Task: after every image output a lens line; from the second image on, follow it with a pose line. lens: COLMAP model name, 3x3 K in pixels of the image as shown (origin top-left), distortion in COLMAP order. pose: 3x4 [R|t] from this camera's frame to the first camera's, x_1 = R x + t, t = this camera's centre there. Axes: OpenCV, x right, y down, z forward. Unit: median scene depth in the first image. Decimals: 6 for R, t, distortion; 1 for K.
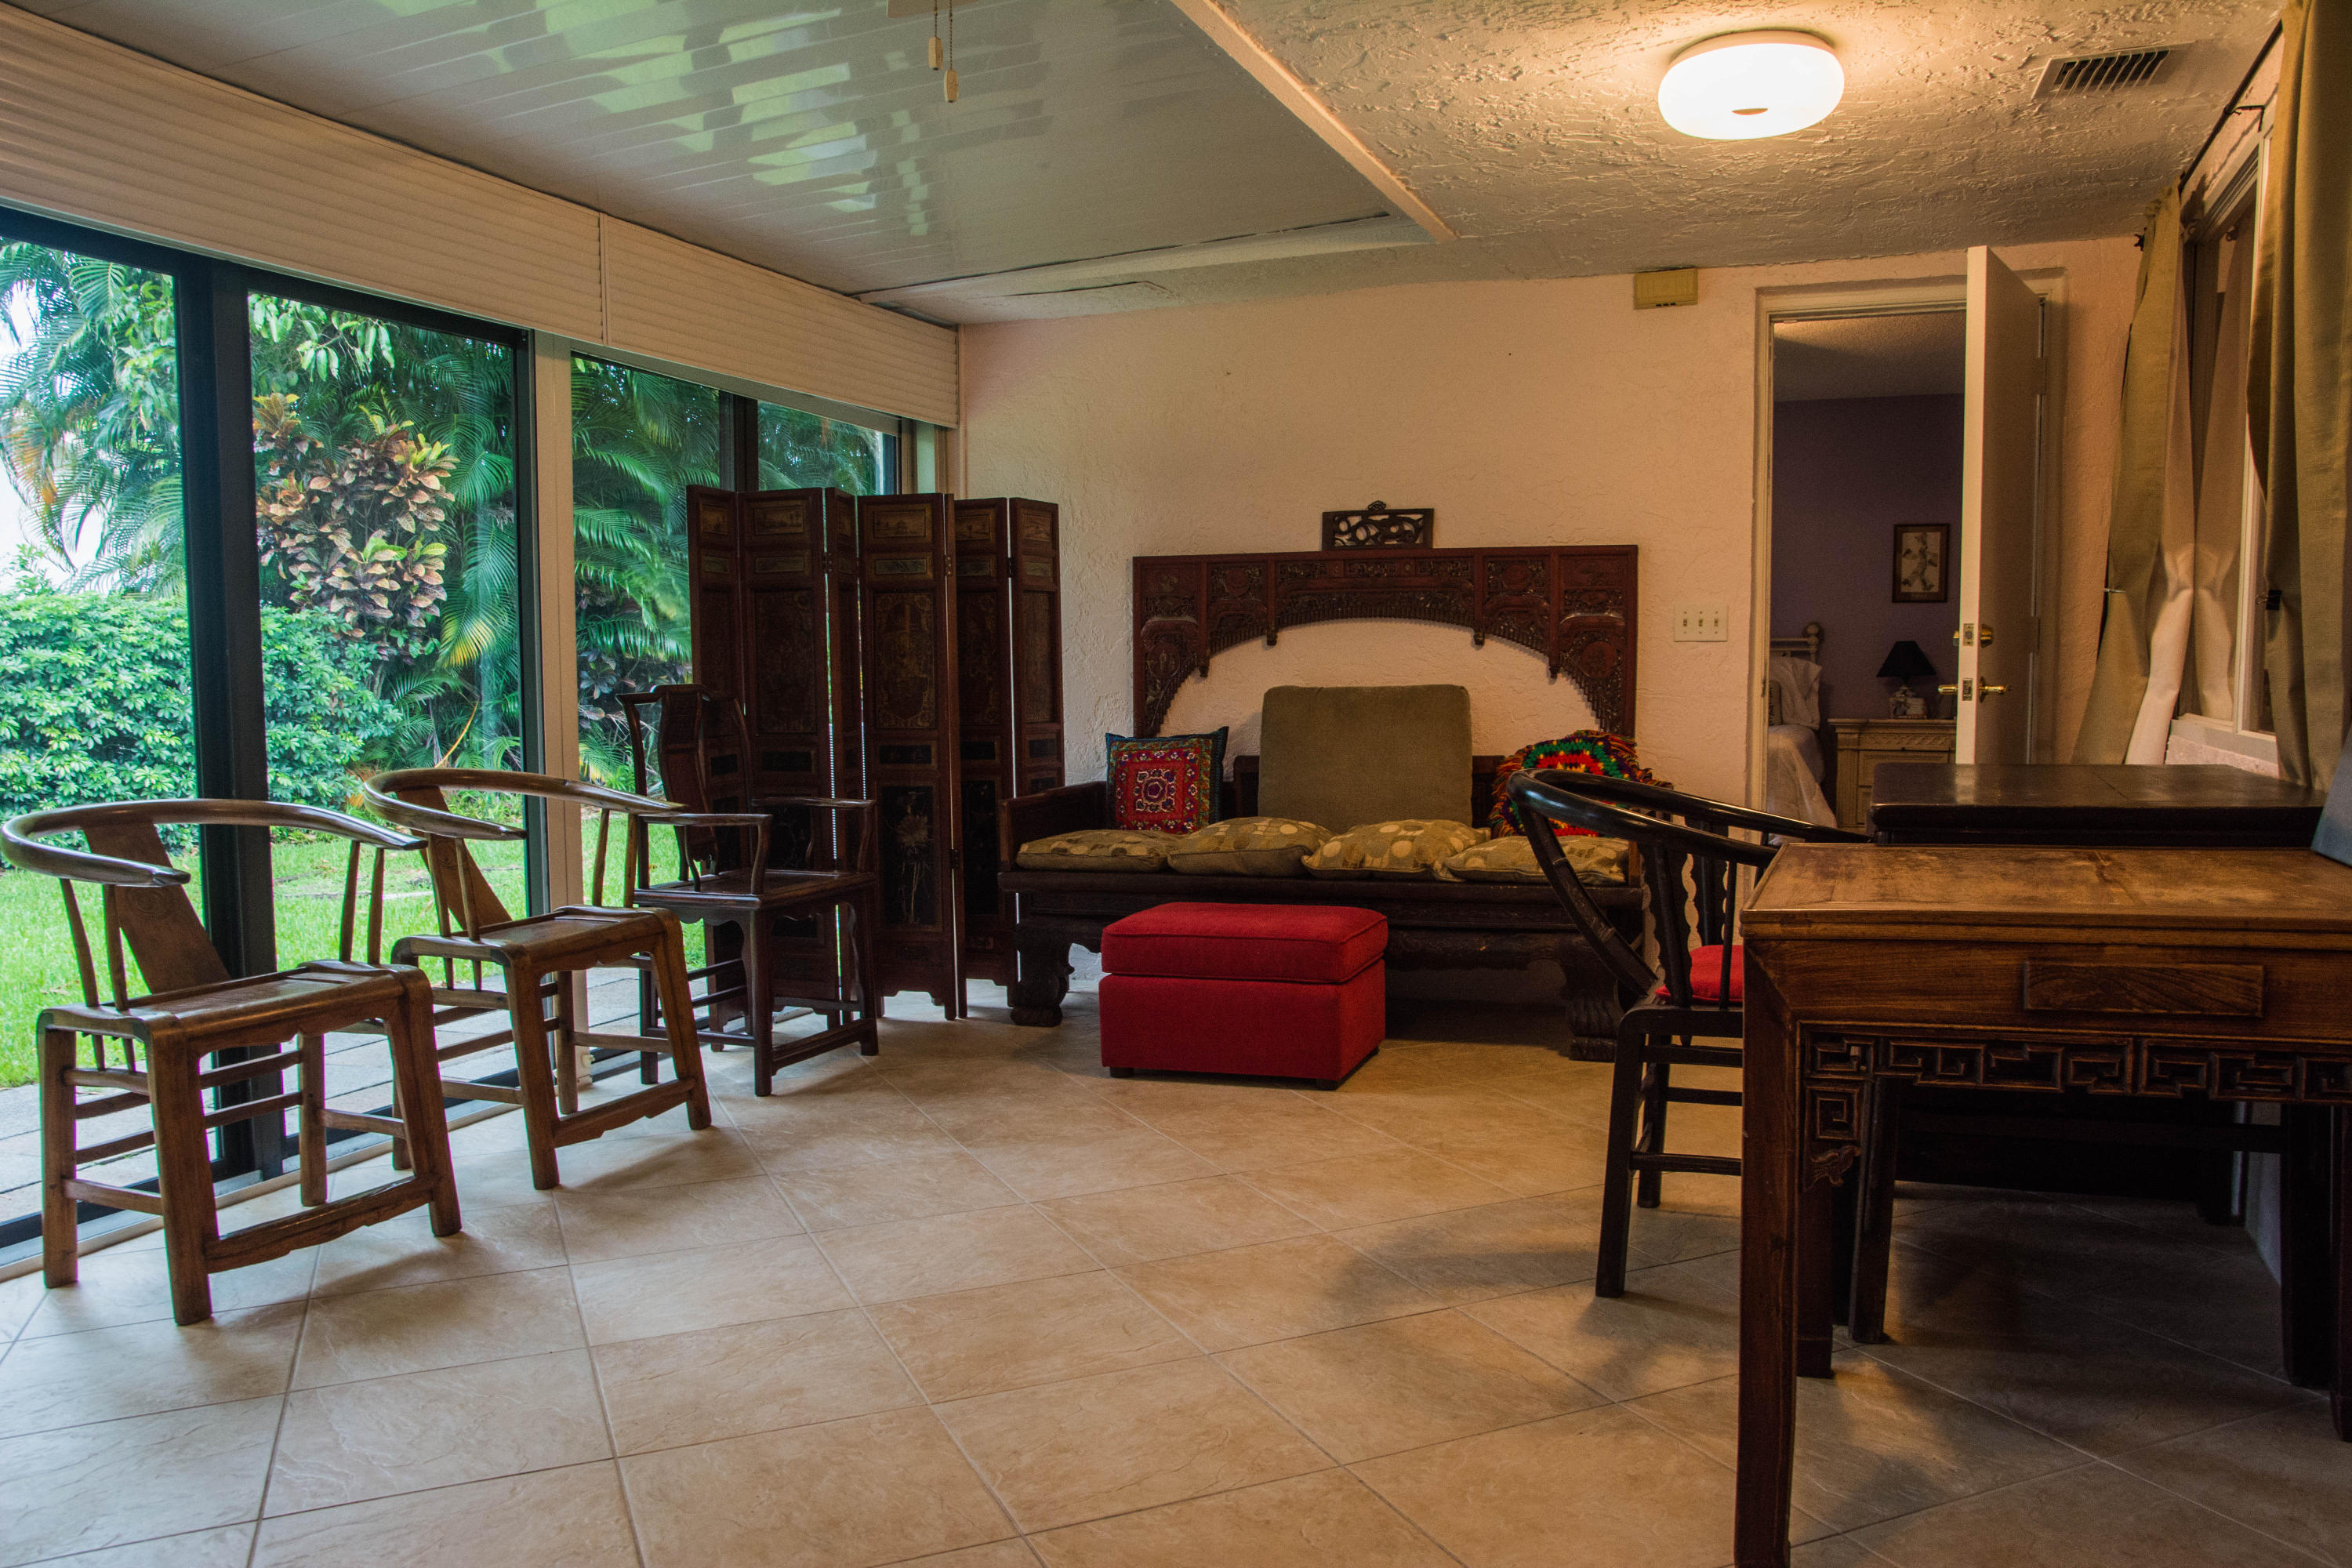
lens RADIAL K [[1831.4, 0, 1174.7], [0, 1831.4, 792.6], [0, 0, 1]] dist [-0.027462, 0.006327]
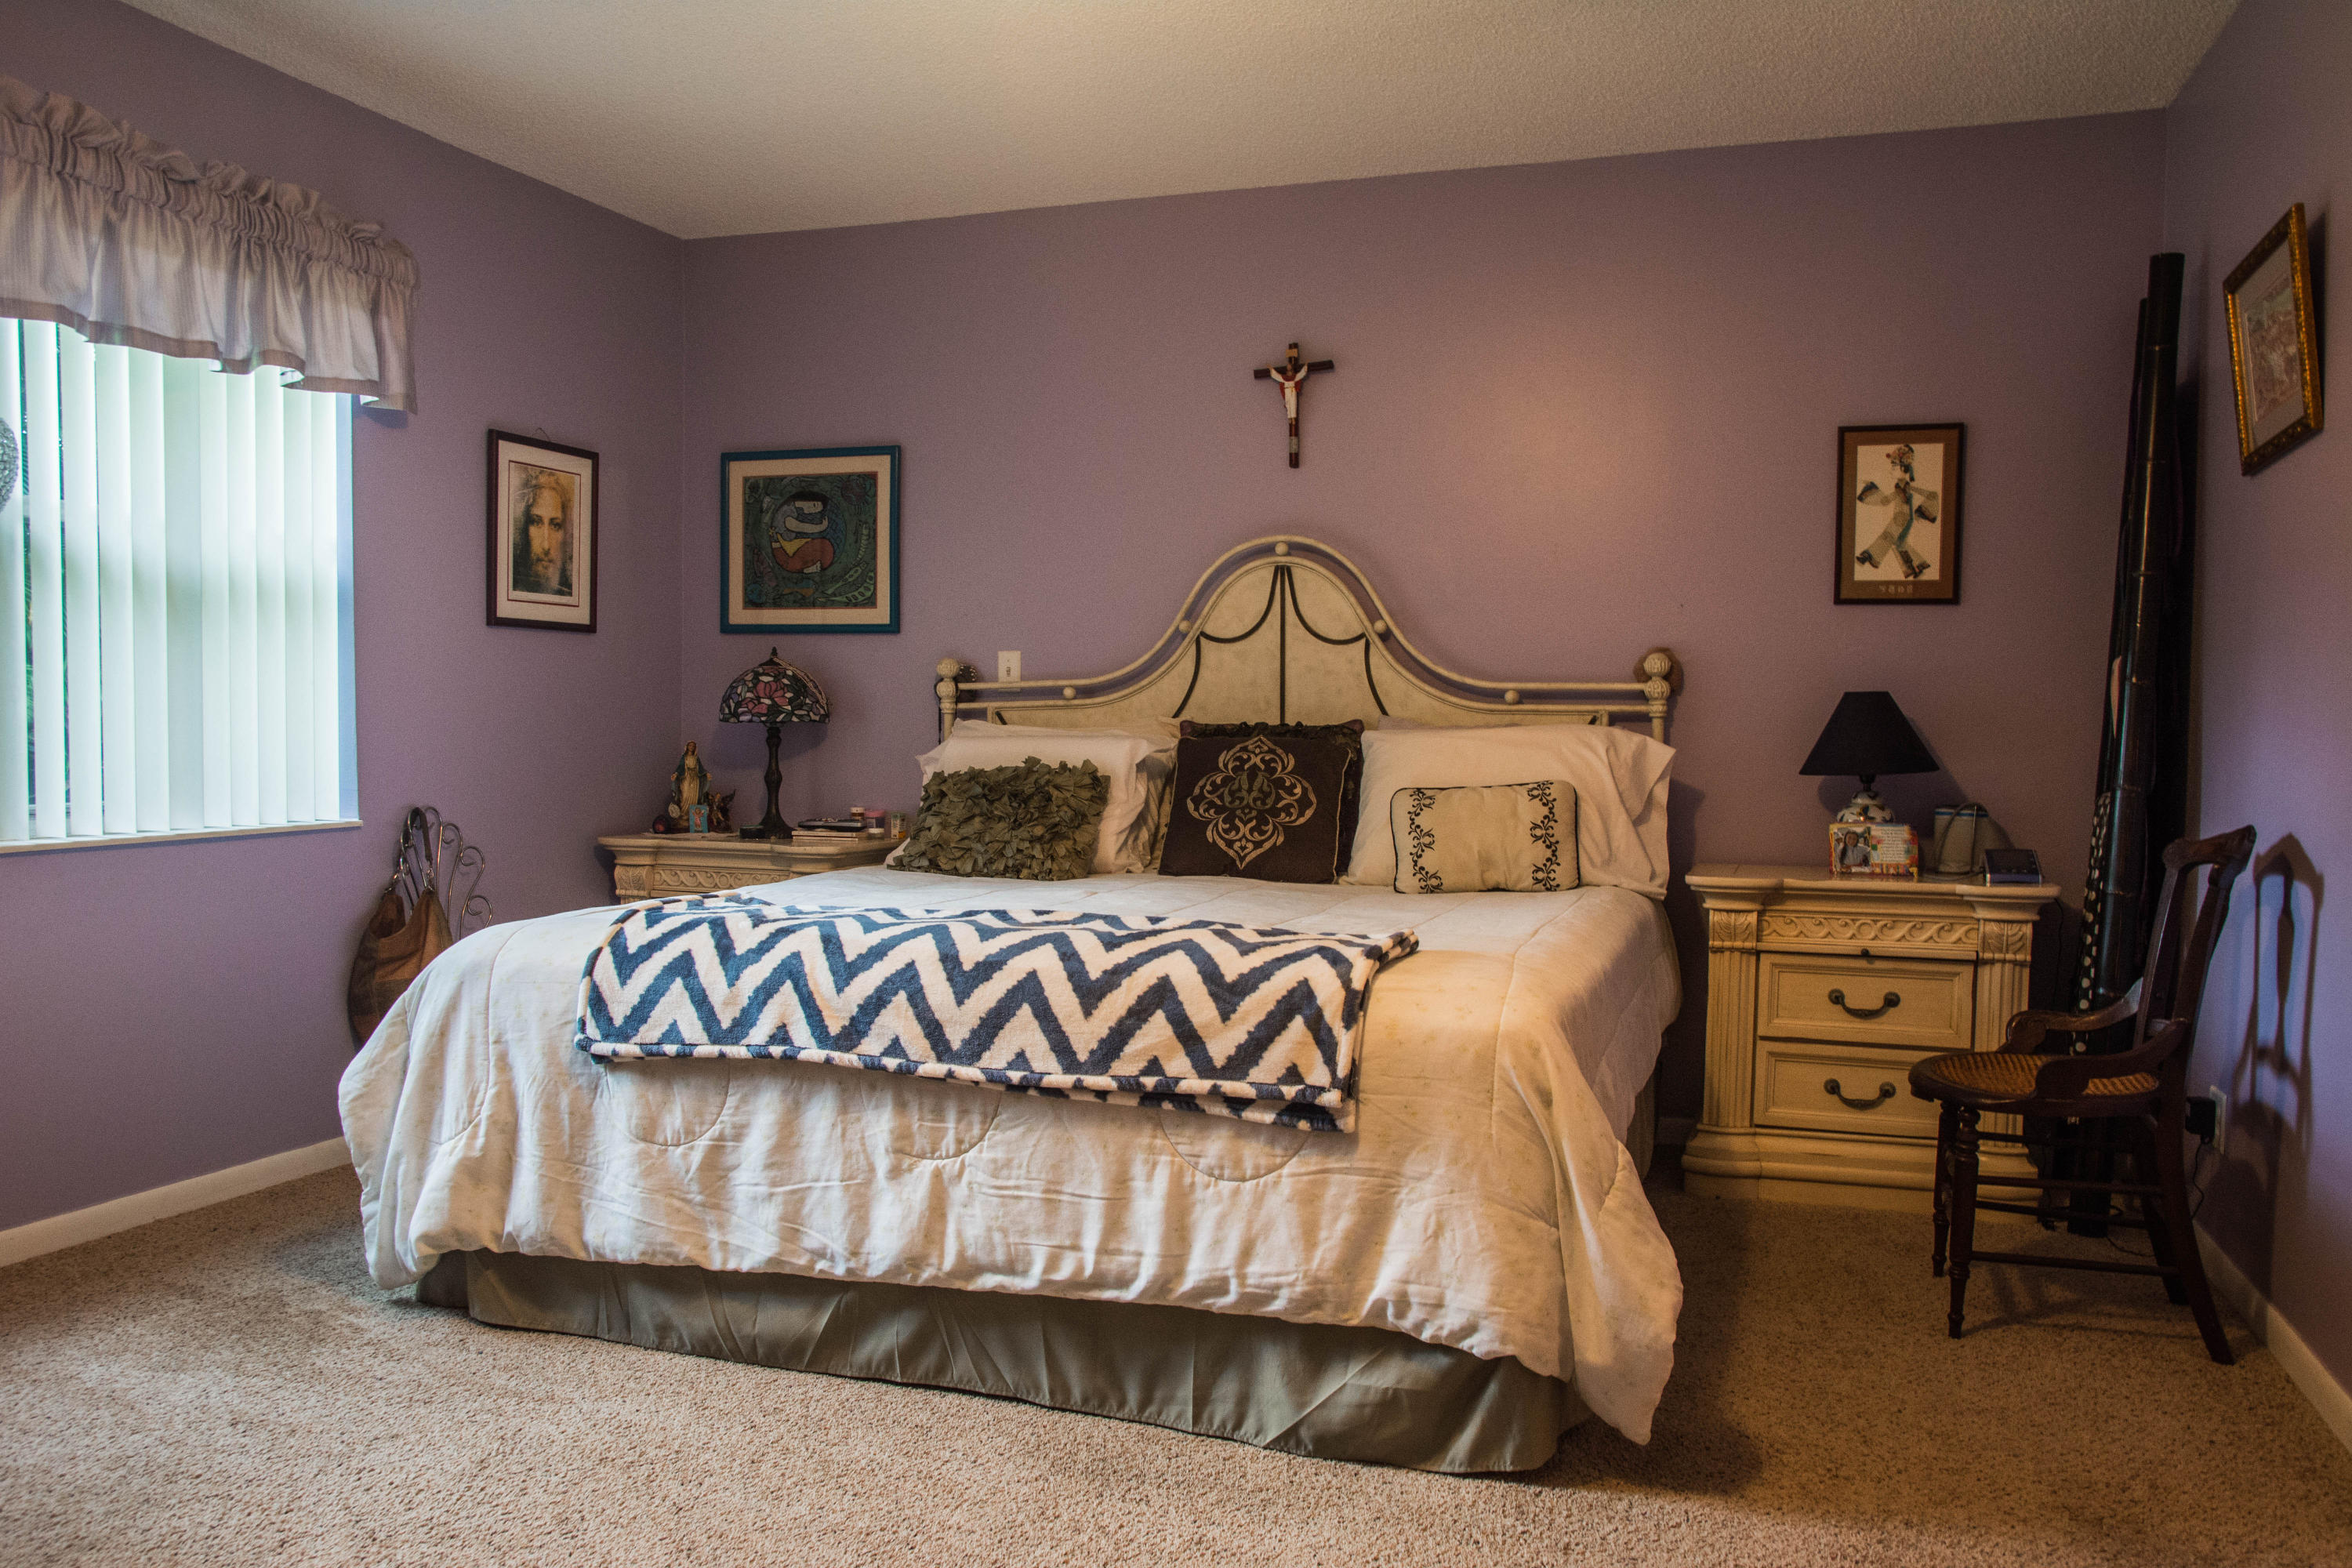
lens RADIAL K [[1831.4, 0, 1176.4], [0, 1831.4, 790.0], [0, 0, 1]] dist [-0.027462, 0.006327]
pose [[0.998443, 0.011183, 0.054642, 0.213822], [-0.009446, 0.999445, -0.031944, -0.044522], [-0.054969, 0.031378, 0.997995, 0.576472]]
